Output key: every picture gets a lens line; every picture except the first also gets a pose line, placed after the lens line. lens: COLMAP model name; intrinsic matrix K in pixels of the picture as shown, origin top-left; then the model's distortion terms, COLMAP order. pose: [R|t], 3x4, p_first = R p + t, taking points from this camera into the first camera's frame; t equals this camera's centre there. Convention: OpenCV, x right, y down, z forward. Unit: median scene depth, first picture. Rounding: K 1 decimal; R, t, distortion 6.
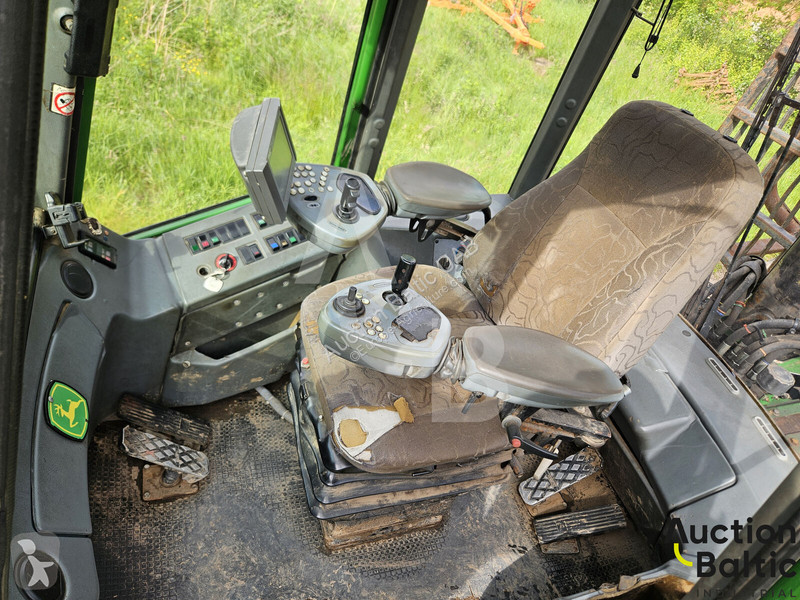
lens RADIAL K [[538.2, 0, 400.6], [0, 538.2, 311.9], [0, 0, 1]] dist [0.047176, -0.003926]
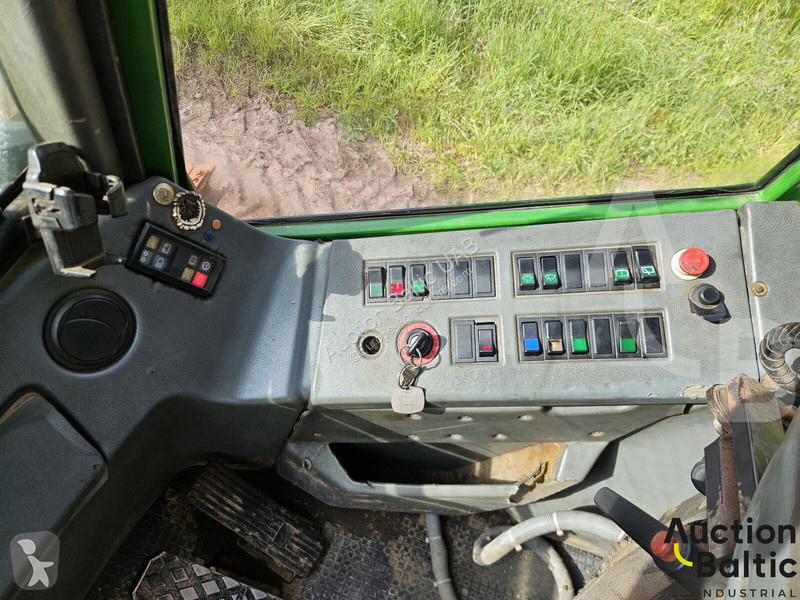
lens RADIAL K [[538.6, 0, 400.7], [0, 538.6, 301.8], [0, 0, 1]] dist [0.067572, -0.054675]
pose [[0.801844, 0.415082, -0.429830, -0.151316], [-0.329432, 0.907230, 0.261550, -0.240188], [0.498519, -0.068122, 0.864198, 0.596115]]
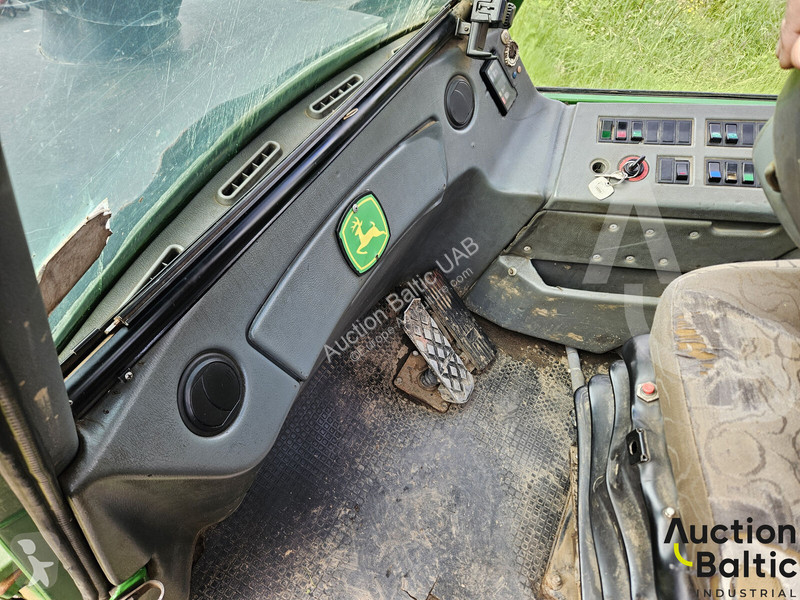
lens RADIAL K [[538.2, 0, 400.6], [0, 538.2, 311.9], [0, 0, 1]] dist [0.047176, -0.003926]
pose [[0.701248, 0.504026, -0.504191, -0.086121], [-0.471581, 0.858336, 0.202163, 0.066949], [0.534661, 0.096001, 0.839596, 0.268997]]
